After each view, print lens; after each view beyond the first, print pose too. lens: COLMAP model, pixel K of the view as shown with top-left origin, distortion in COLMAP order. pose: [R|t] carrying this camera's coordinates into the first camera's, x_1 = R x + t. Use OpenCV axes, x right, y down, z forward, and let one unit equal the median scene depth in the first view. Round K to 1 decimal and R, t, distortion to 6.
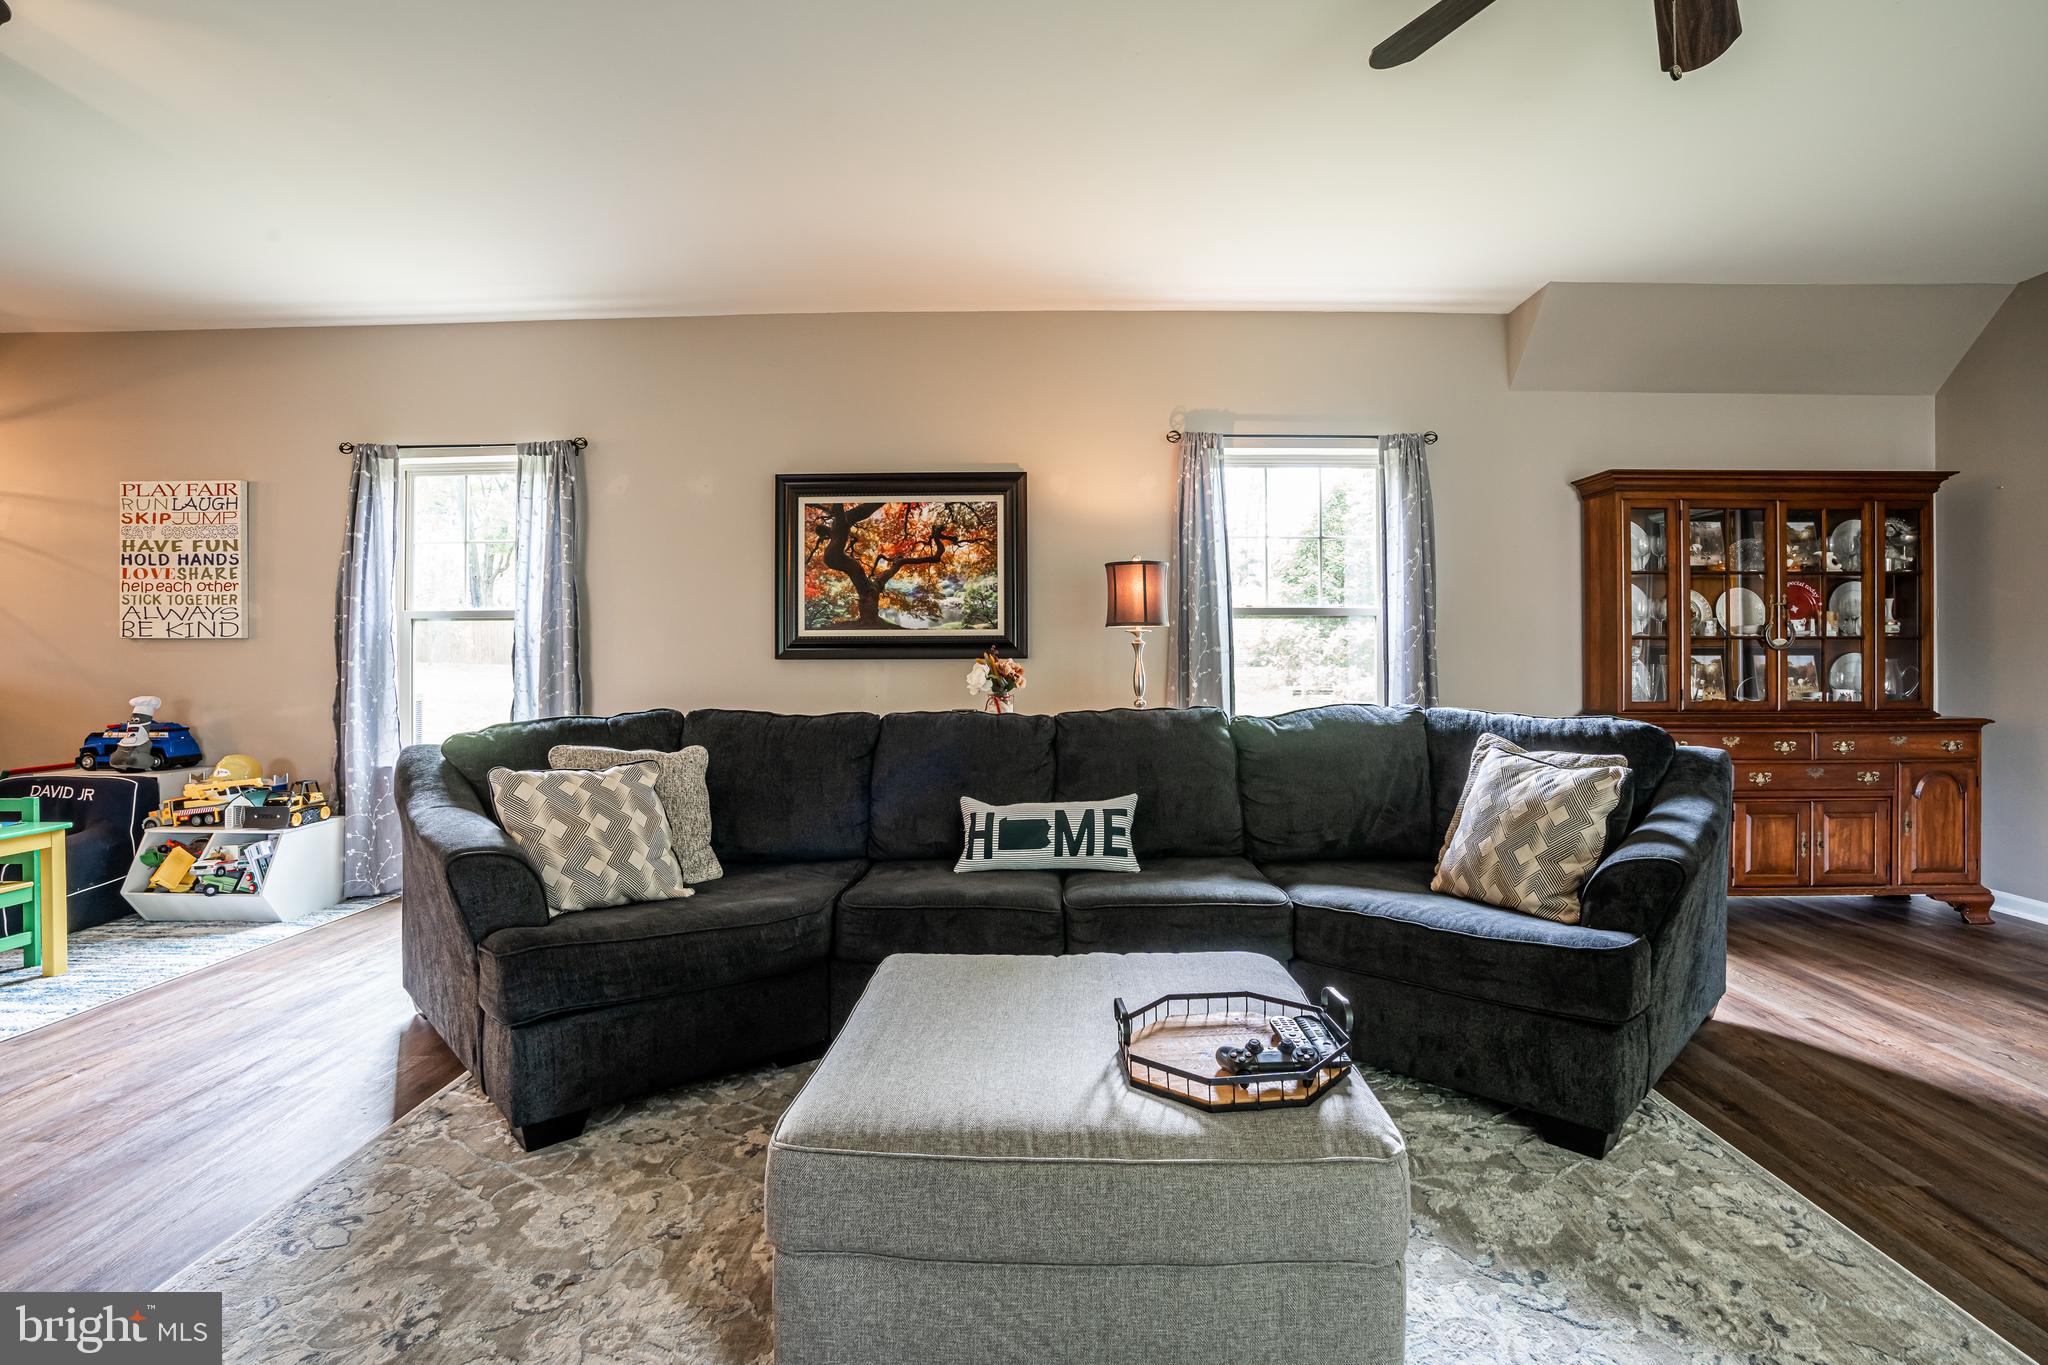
lens RADIAL K [[929.6, 0, 1015.5], [0, 929.6, 658.6], [0, 0, 1]] dist [-0.074680, 0.030970]
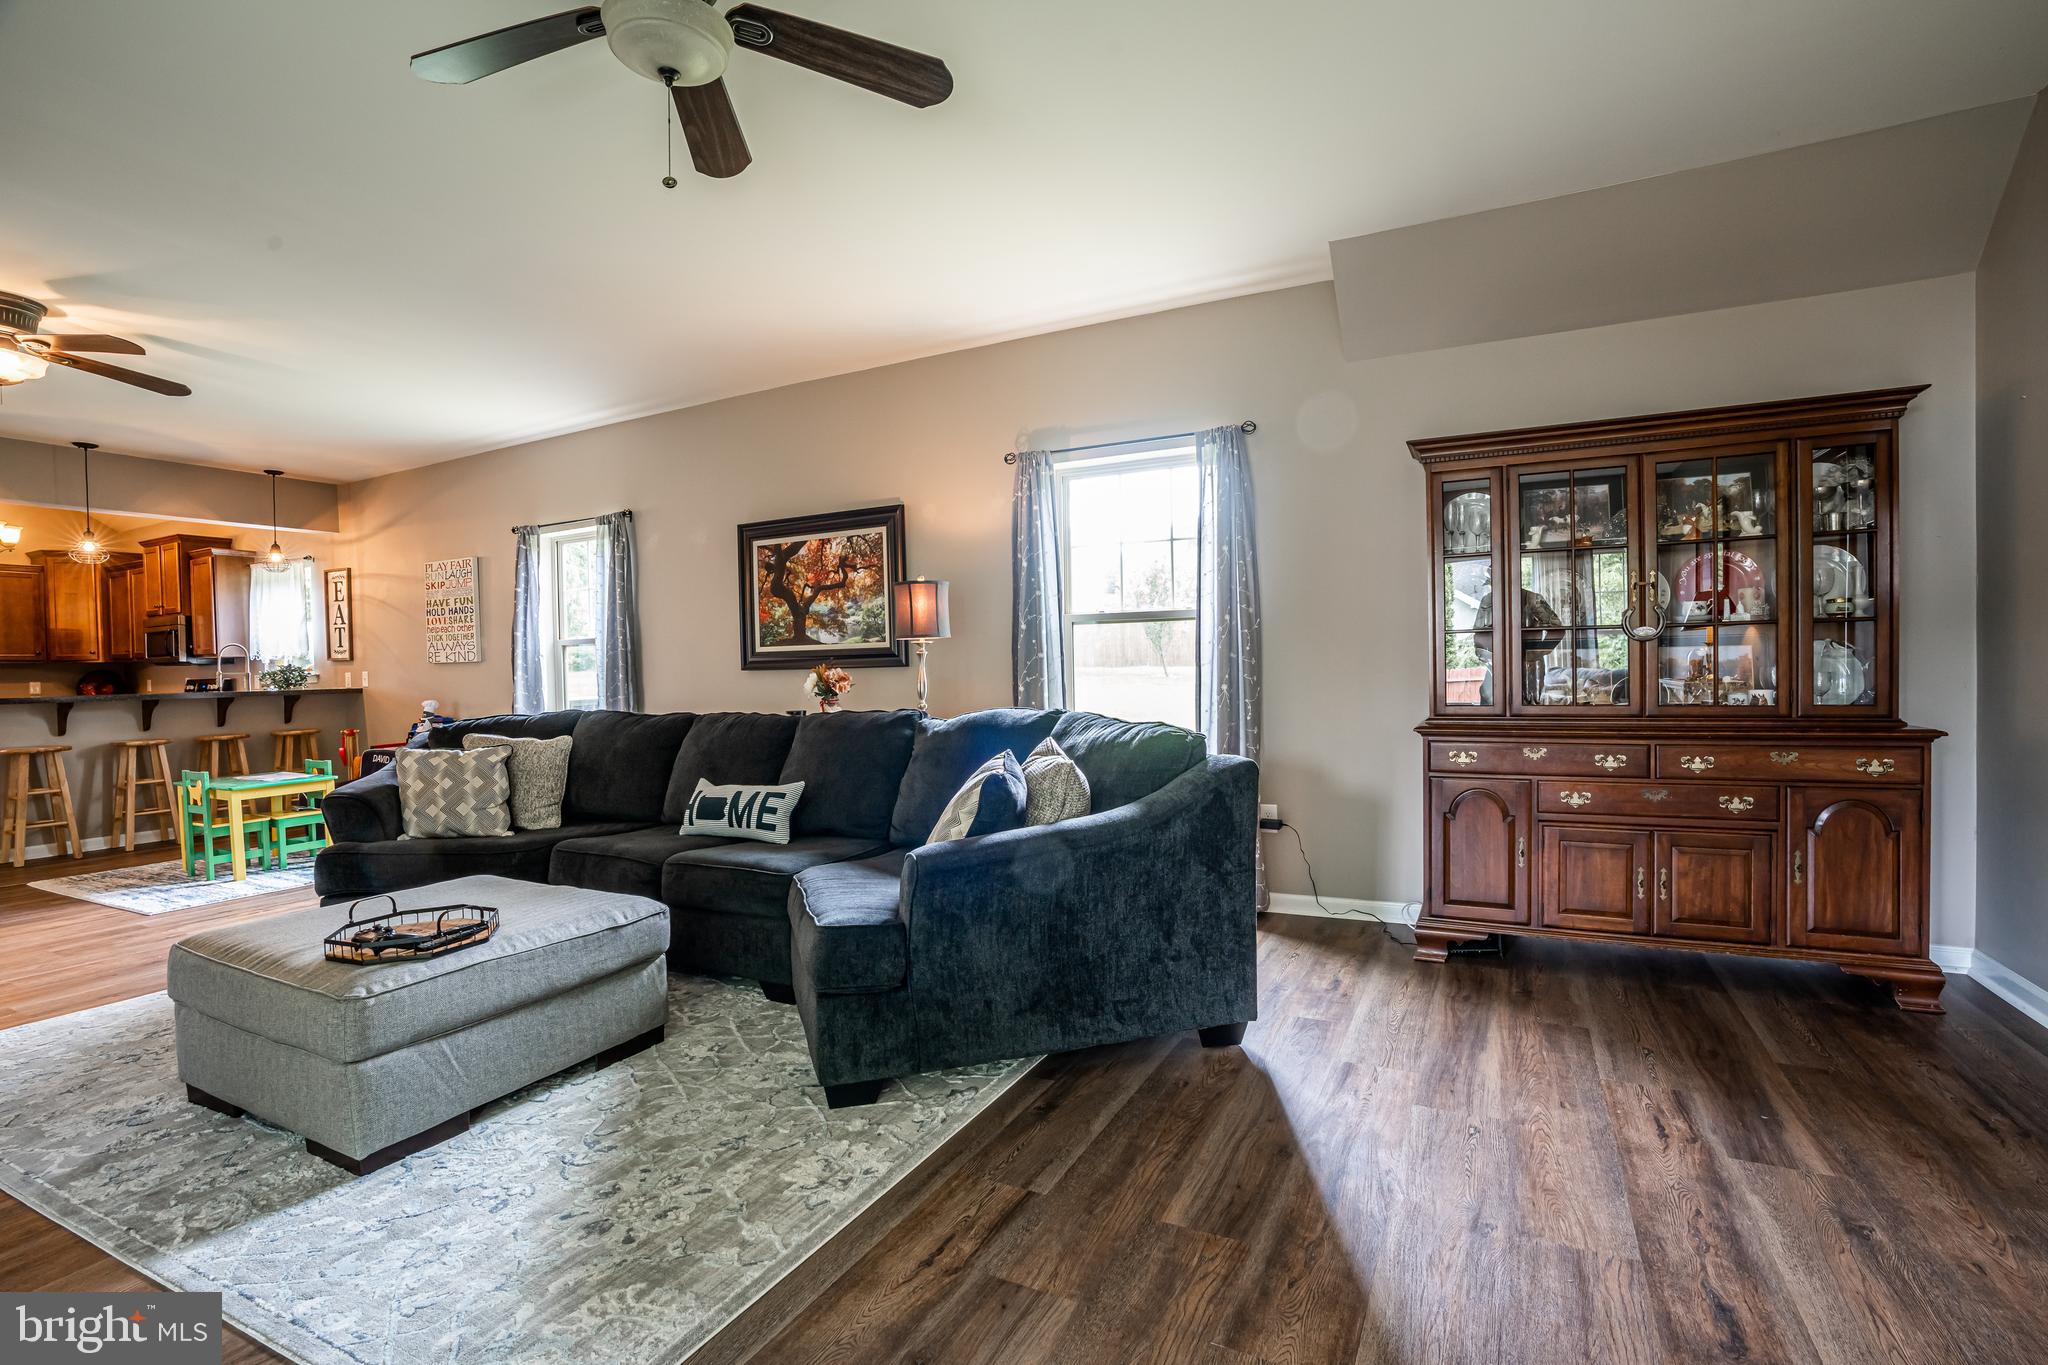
lens RADIAL K [[920.7, 0, 1062.7], [0, 920.7, 683.4], [0, 0, 1]] dist [-0.073772, 0.026082]
pose [[0.906894, -0.008424, -0.421274, 0.667400], [0.020135, 0.999524, 0.023359, -0.001979], [0.420877, -0.029667, 0.906633, 0.046560]]
